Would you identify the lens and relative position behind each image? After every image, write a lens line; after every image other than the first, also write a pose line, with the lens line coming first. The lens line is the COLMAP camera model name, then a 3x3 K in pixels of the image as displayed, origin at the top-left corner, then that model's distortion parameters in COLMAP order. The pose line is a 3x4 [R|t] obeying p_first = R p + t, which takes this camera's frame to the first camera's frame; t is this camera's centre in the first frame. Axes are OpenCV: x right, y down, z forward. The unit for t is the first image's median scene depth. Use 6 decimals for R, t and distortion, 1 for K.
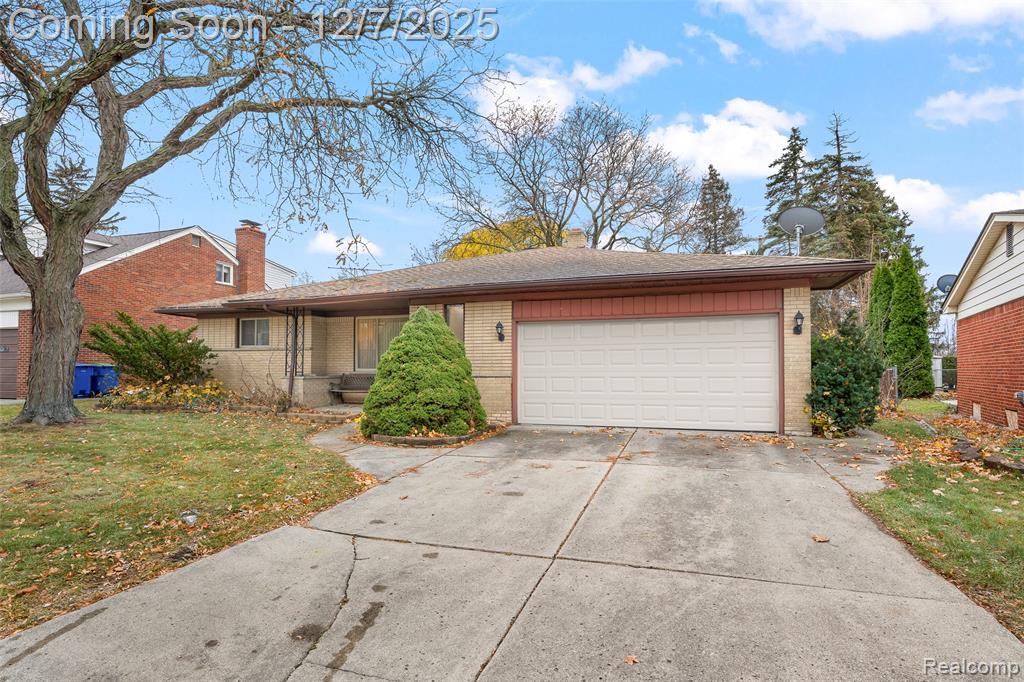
lens RADIAL K [[498.2, 0, 512.0], [0, 498.2, 341.0], [0, 0, 1]] dist [-0.000897, -0.000164]
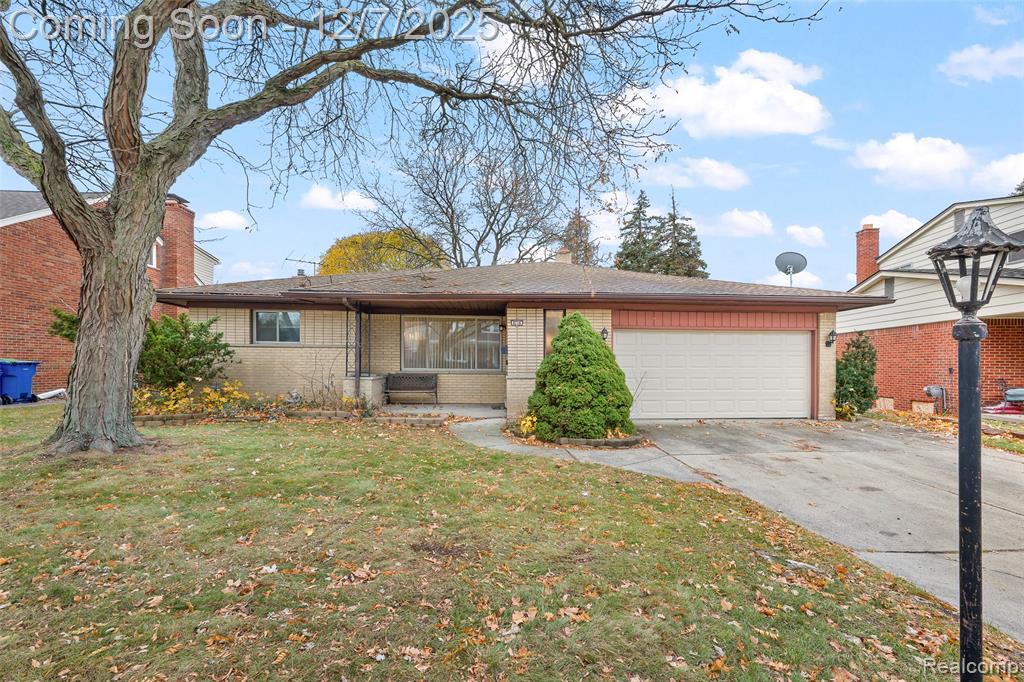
lens RADIAL K [[413.8, 0, 506.3], [0, 413.8, 349.9], [0, 0, 1]] dist [0.000076, -0.000398]
pose [[0.926969, 0.018992, 0.374657, -0.570494], [-0.027934, 0.999439, 0.018450, -0.000888], [-0.374097, -0.027568, 0.926980, 0.229324]]
